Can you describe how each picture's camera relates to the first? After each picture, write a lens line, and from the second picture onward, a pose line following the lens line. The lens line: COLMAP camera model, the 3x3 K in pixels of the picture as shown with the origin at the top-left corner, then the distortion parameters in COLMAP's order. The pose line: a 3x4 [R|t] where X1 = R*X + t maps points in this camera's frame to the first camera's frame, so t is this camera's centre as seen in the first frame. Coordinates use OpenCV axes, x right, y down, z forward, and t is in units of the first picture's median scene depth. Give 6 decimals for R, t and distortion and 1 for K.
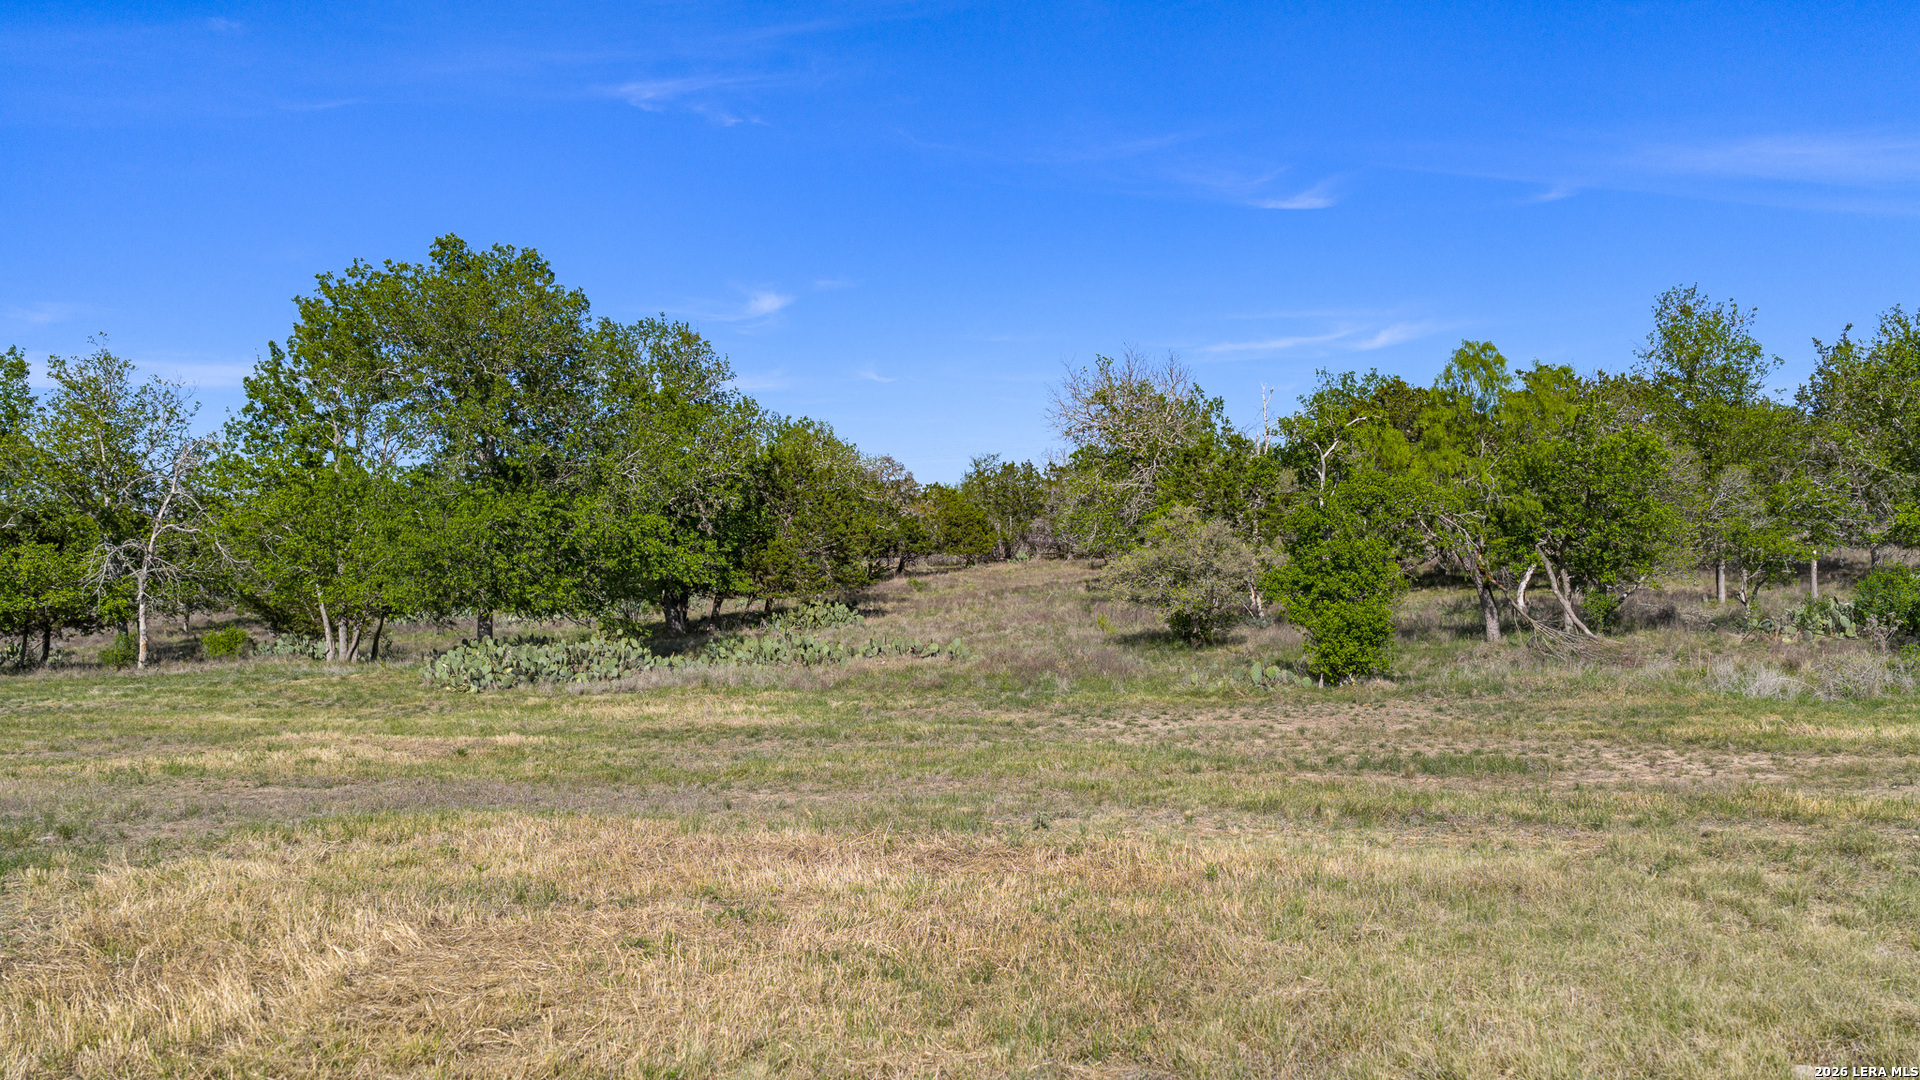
lens RADIAL K [[1599.3, 0, 926.9], [0, 1599.3, 533.1], [0, 0, 1]] dist [0.031940, -0.004667]
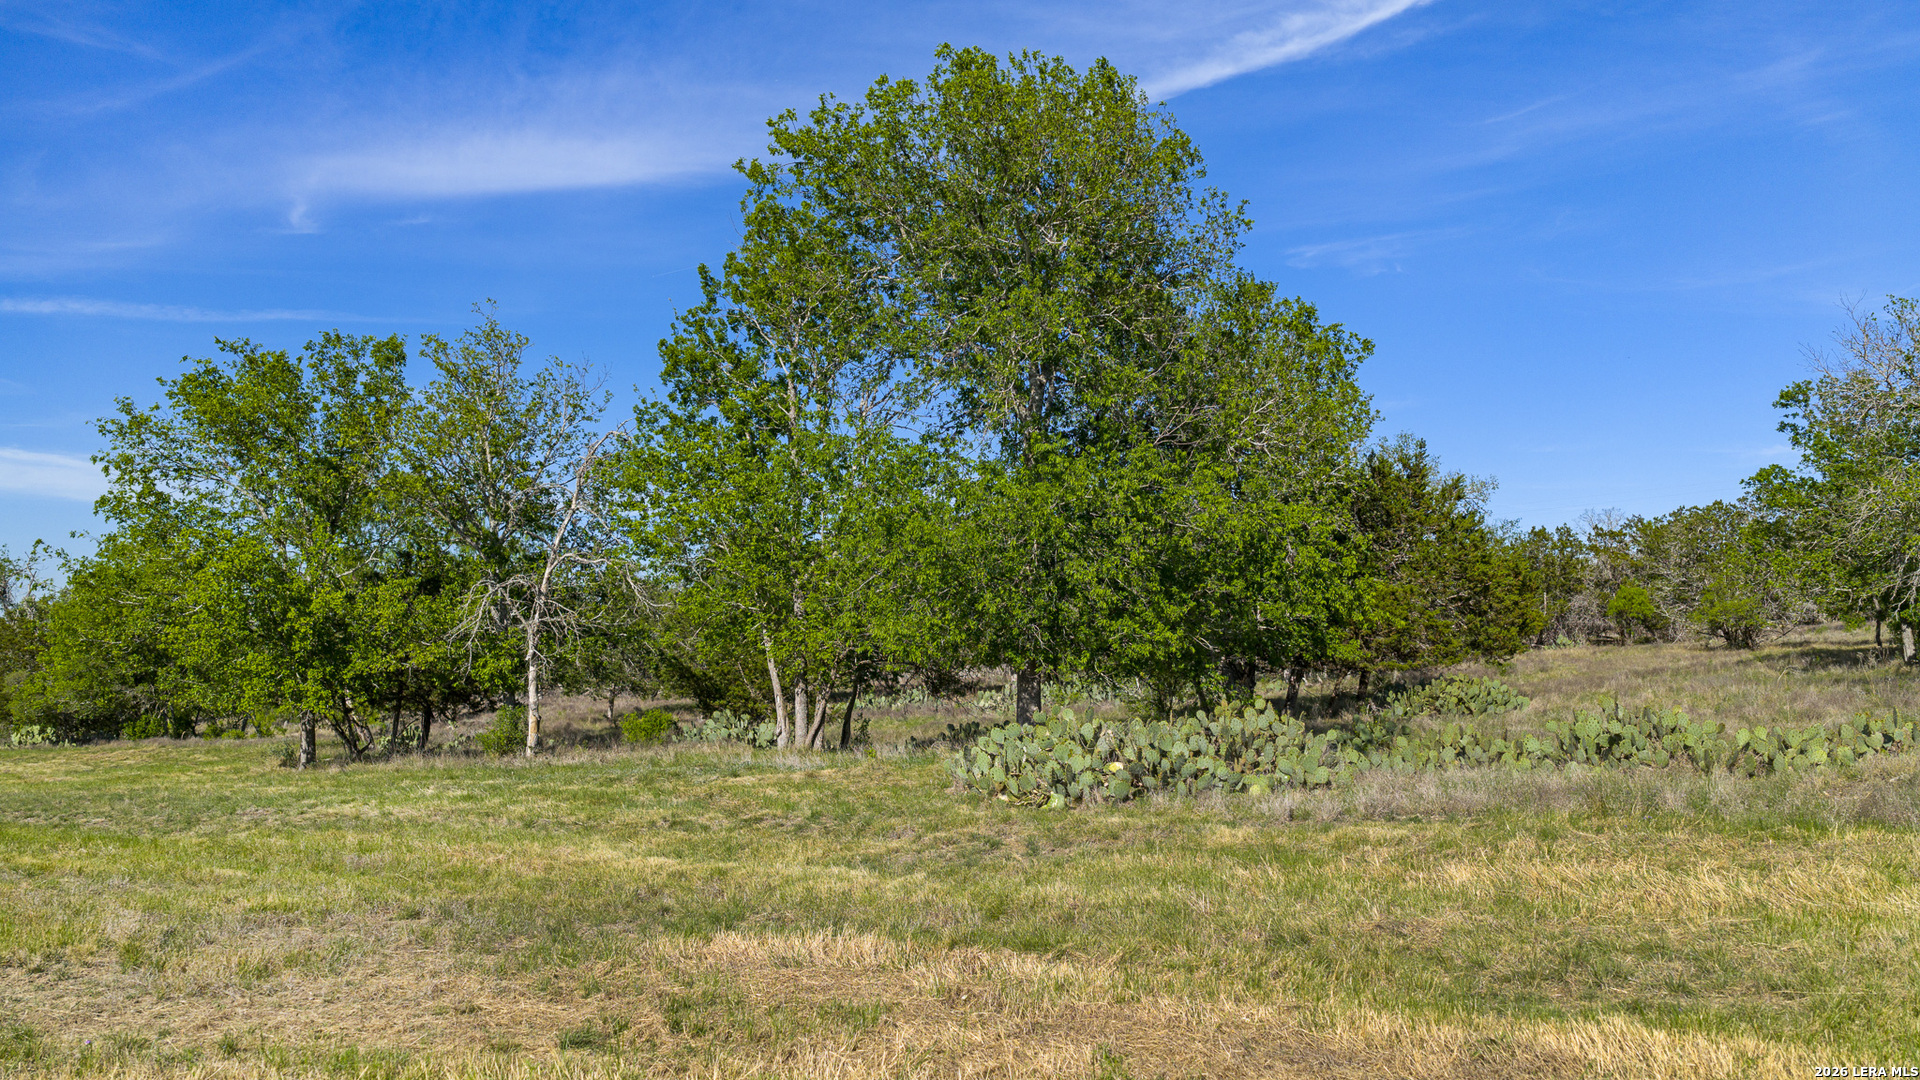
lens RADIAL K [[1623.6, 0, 960.0], [0, 1623.6, 540.0], [0, 0, 1]] dist [0.032460, -0.024736]
pose [[0.973428, -0.015286, -0.228482, -0.134887], [0.001926, 0.998281, -0.058580, 0.030592], [0.228985, 0.056583, 0.971784, 0.335000]]
